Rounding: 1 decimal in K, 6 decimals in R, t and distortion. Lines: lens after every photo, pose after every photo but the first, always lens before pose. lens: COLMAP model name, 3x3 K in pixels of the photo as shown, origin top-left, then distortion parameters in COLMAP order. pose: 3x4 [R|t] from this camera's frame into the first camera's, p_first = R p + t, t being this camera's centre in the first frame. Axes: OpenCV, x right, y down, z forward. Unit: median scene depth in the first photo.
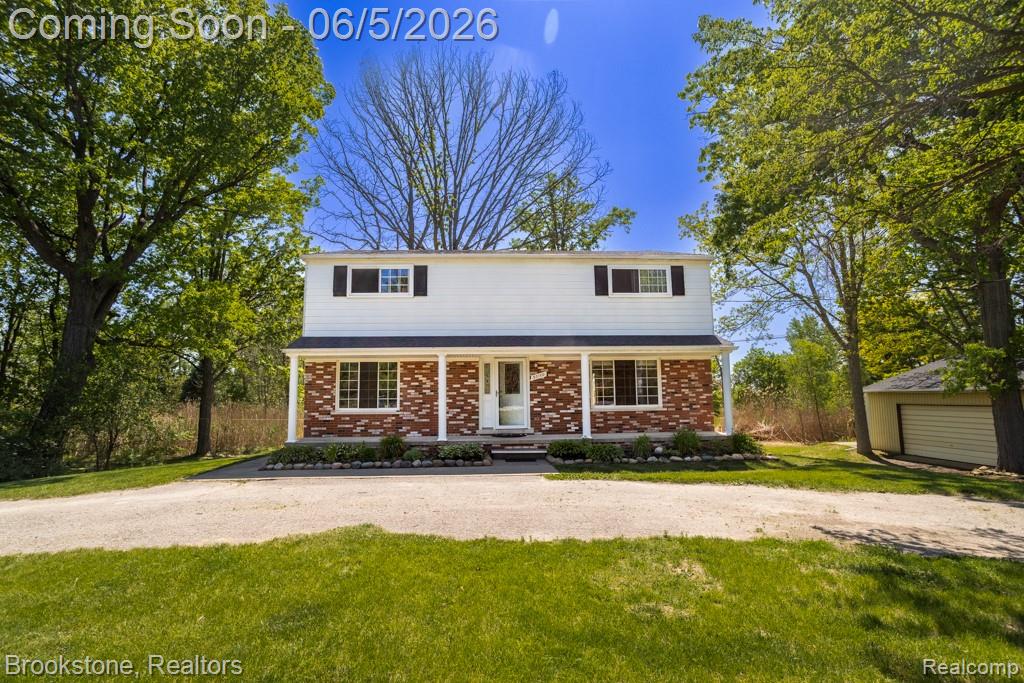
lens RADIAL K [[500.2, 0, 506.5], [0, 500.2, 343.8], [0, 0, 1]] dist [-0.044944, 0.038180]
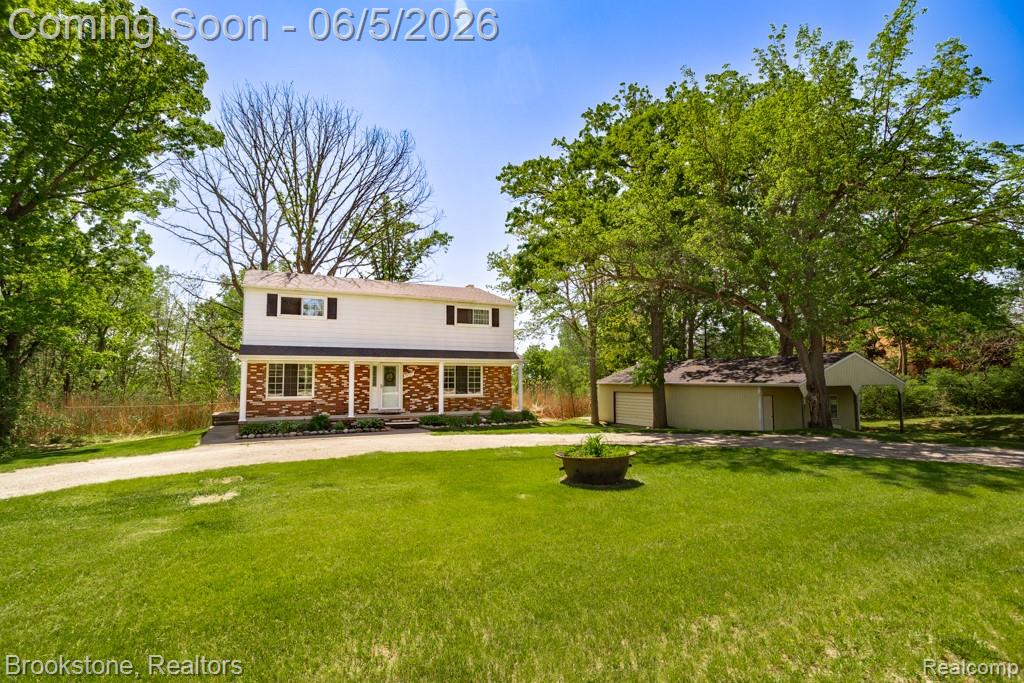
lens RADIAL K [[500.2, 0, 506.5], [0, 500.2, 343.8], [0, 0, 1]] dist [-0.044944, 0.038180]
pose [[0.913987, 0.036977, 0.404055, -0.288013], [-0.049617, 0.998551, 0.020854, -0.079236], [-0.402698, -0.039108, 0.914497, -0.528410]]
